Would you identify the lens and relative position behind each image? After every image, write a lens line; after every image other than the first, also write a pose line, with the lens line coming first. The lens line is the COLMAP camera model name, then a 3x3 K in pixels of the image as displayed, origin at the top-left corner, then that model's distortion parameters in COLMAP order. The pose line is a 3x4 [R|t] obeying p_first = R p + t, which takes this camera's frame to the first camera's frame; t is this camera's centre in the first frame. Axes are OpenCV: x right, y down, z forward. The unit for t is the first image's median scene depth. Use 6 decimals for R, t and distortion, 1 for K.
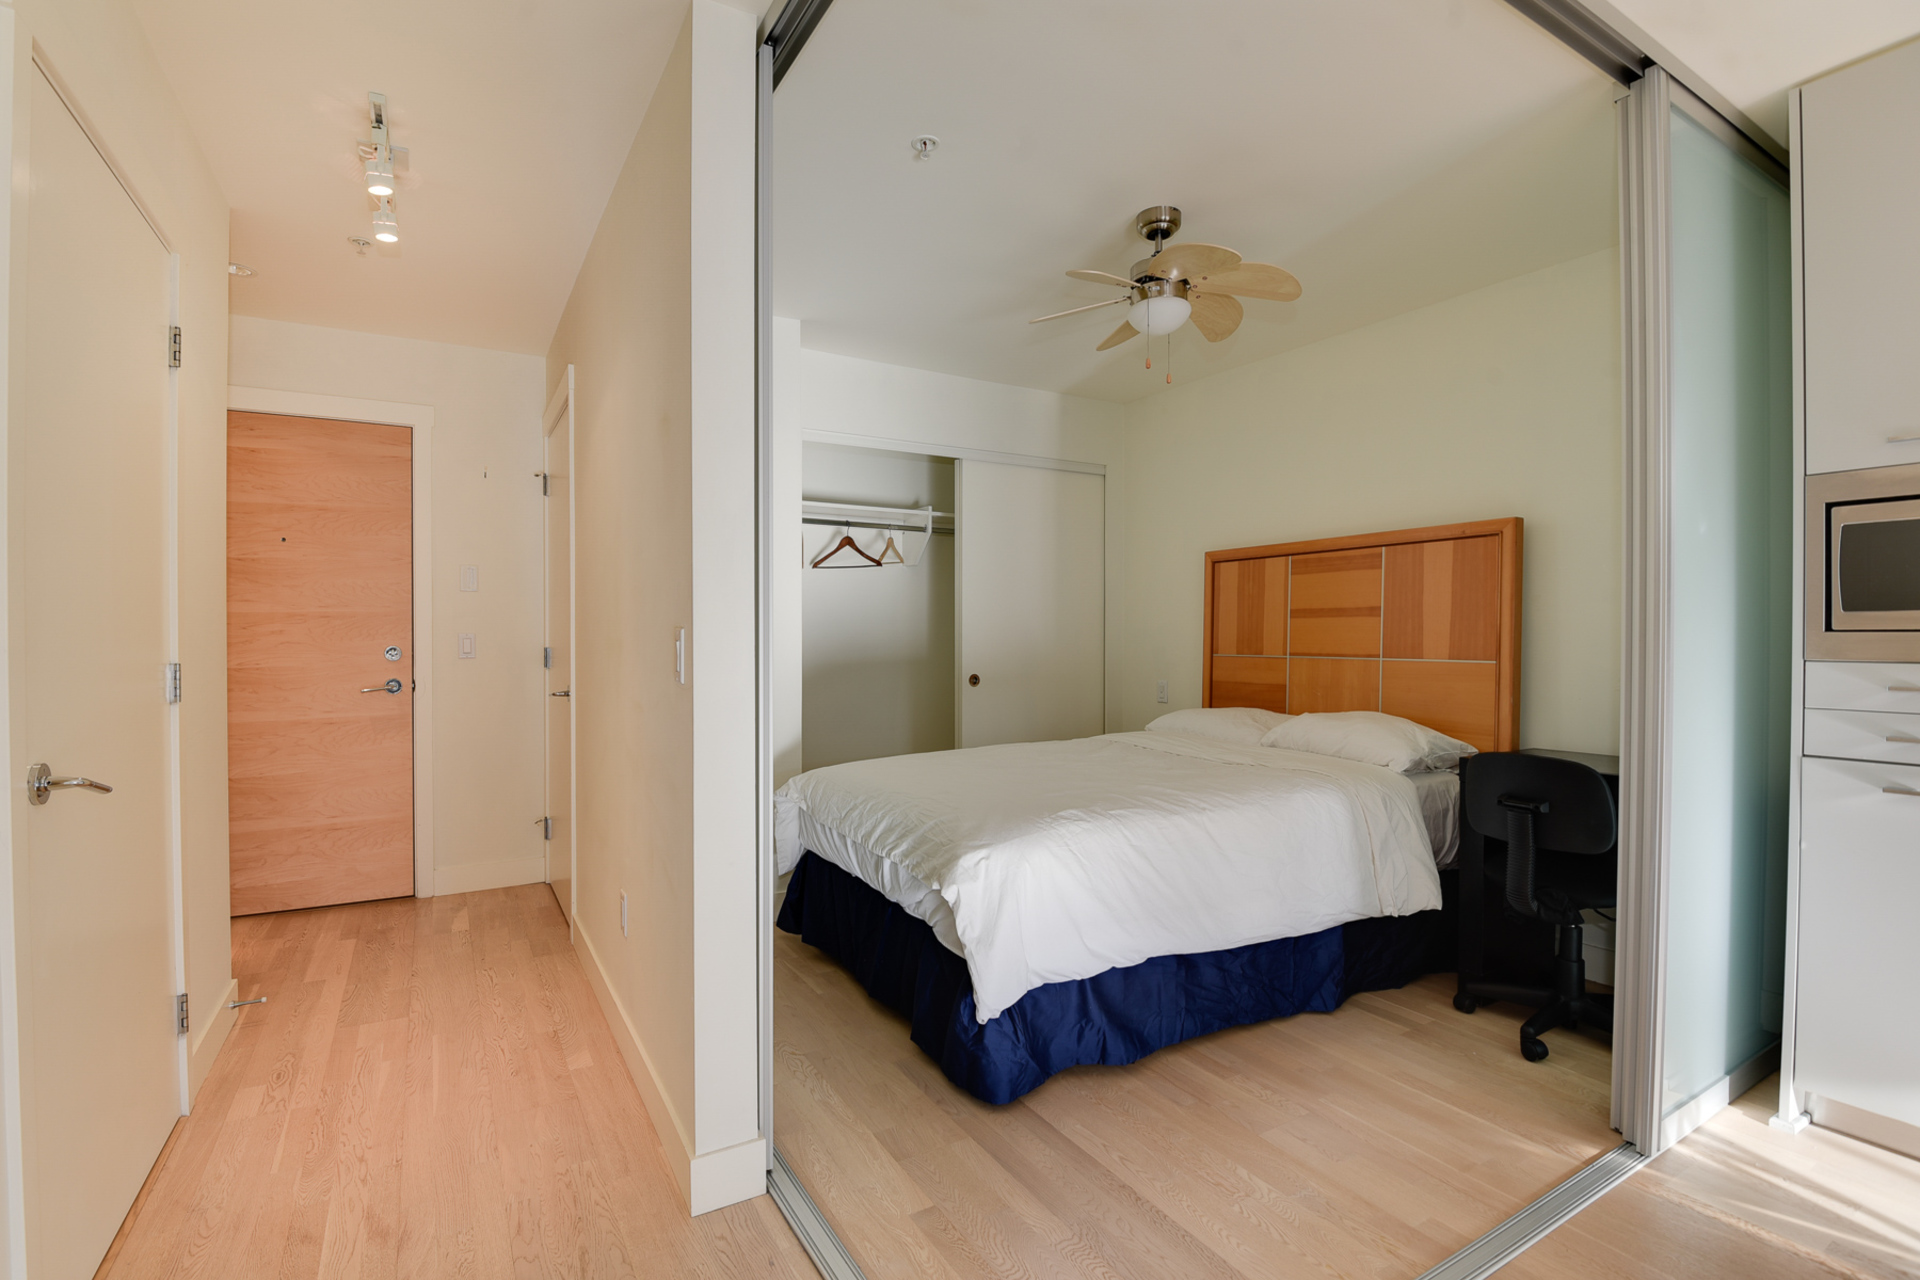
lens RADIAL K [[885.8, 0, 970.8], [0, 885.8, 635.2], [0, 0, 1]] dist [-0.000883, -0.002710]
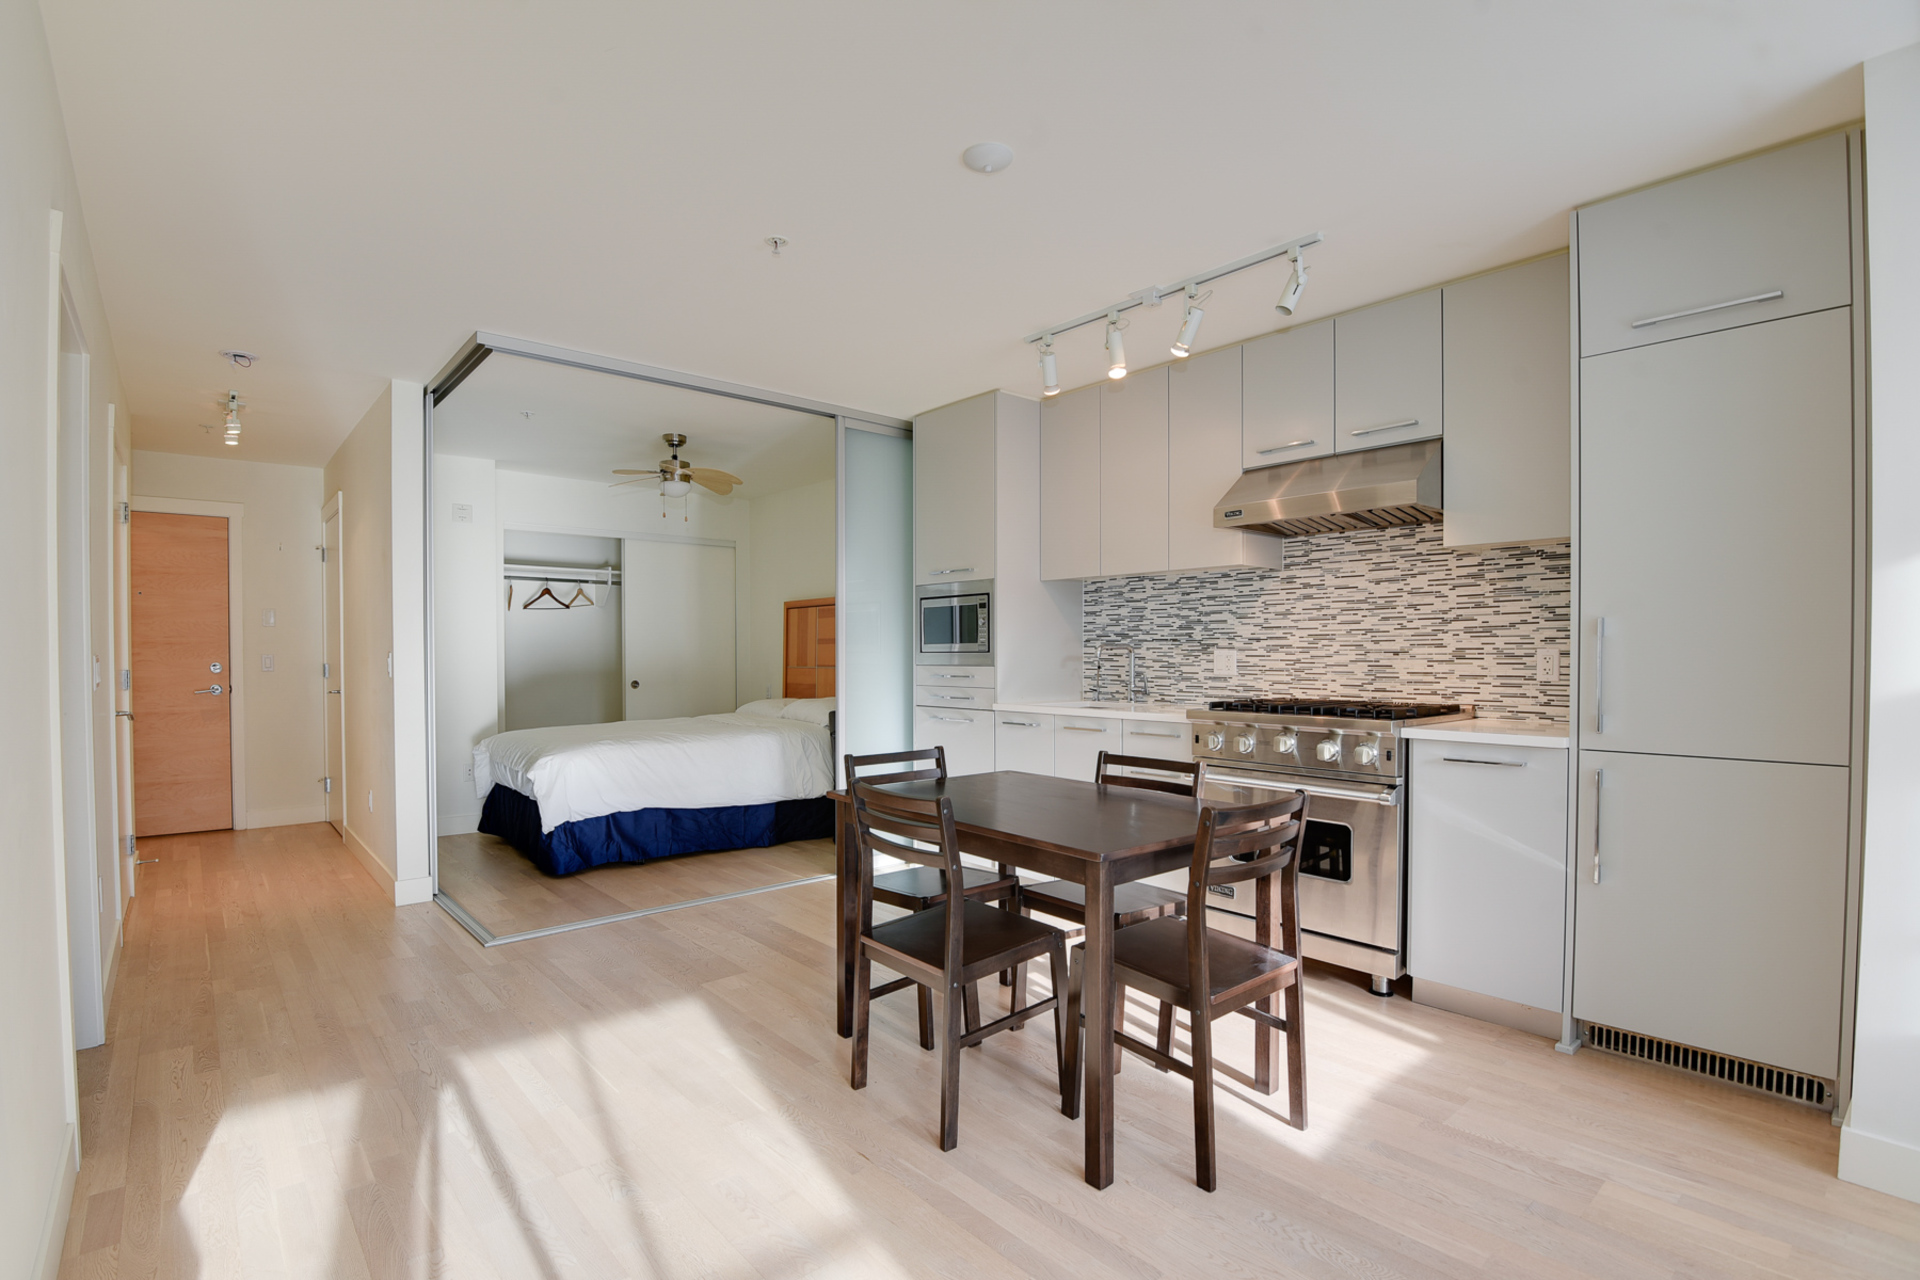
lens RADIAL K [[885.8, 0, 951.9], [0, 885.8, 660.7], [0, 0, 1]] dist [-0.000883, -0.002710]
pose [[0.985985, -0.006389, 0.166713, 0.477452], [0.004496, 0.999921, 0.011732, -0.008321], [-0.166775, -0.010818, 0.985936, -0.985277]]
